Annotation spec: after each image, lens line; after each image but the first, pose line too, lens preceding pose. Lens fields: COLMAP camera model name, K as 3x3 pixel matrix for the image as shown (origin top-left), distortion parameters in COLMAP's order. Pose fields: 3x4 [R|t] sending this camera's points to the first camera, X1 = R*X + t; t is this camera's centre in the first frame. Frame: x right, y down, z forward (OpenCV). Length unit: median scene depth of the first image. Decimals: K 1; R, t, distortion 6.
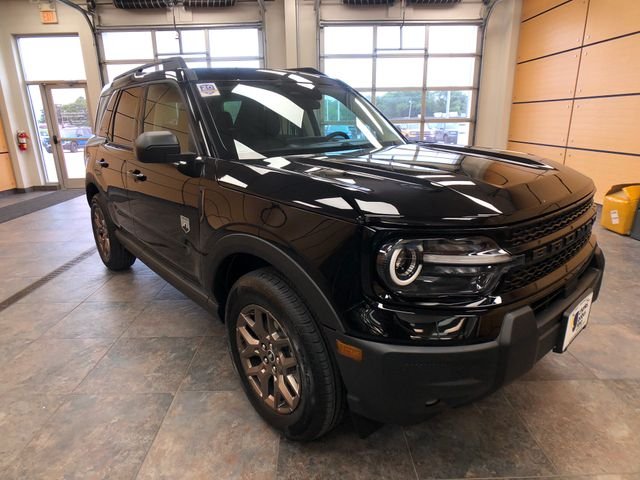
lens RADIAL K [[400.5, 0, 313.2], [0, 400.5, 230.8], [0, 0, 1]] dist [-0.028560, 0.016418]
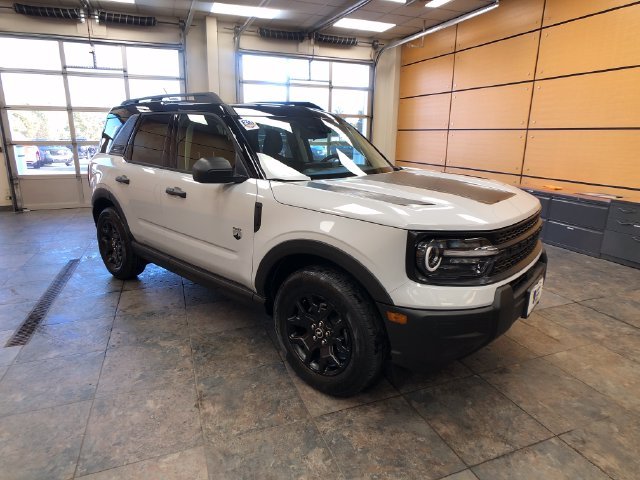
lens RADIAL K [[400.5, 0, 319.0], [0, 400.5, 232.9], [0, 0, 1]] dist [-0.028560, 0.016418]
pose [[0.937113, -0.054164, 0.344797, -0.184326], [0.065101, 0.997674, -0.020212, 0.007906], [-0.342900, 0.041388, 0.938460, -0.072399]]
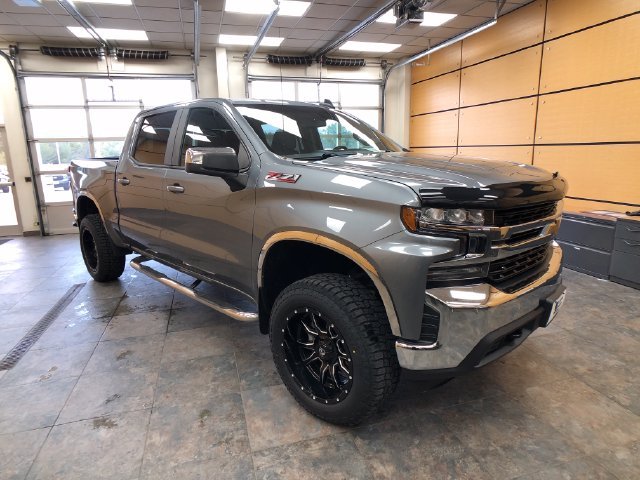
lens RADIAL K [[400.5, 0, 316.6], [0, 400.5, 231.8], [0, 0, 1]] dist [-0.028560, 0.016418]
pose [[0.964064, -0.054425, 0.260037, -0.116917], [0.074087, 0.995038, -0.066415, -0.001465], [-0.255132, 0.083294, 0.963312, -0.098539]]
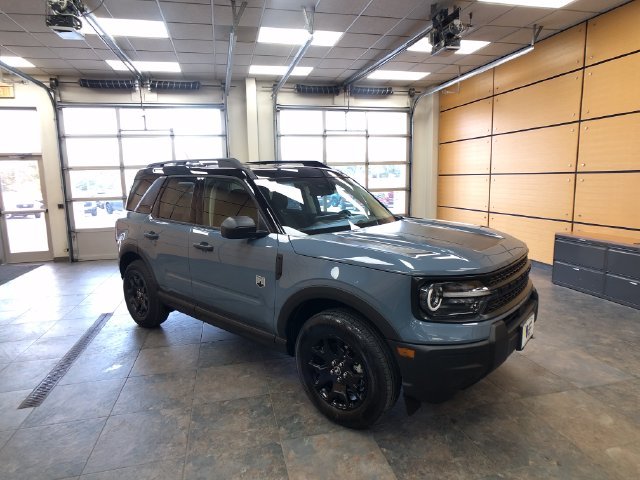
lens RADIAL K [[400.5, 0, 313.6], [0, 400.5, 231.4], [0, 0, 1]] dist [-0.028560, 0.016418]
pose [[0.977012, -0.030479, 0.210993, -0.134747], [0.060340, 0.988791, -0.136573, -0.011487], [-0.204465, 0.146164, 0.967900, -0.070021]]
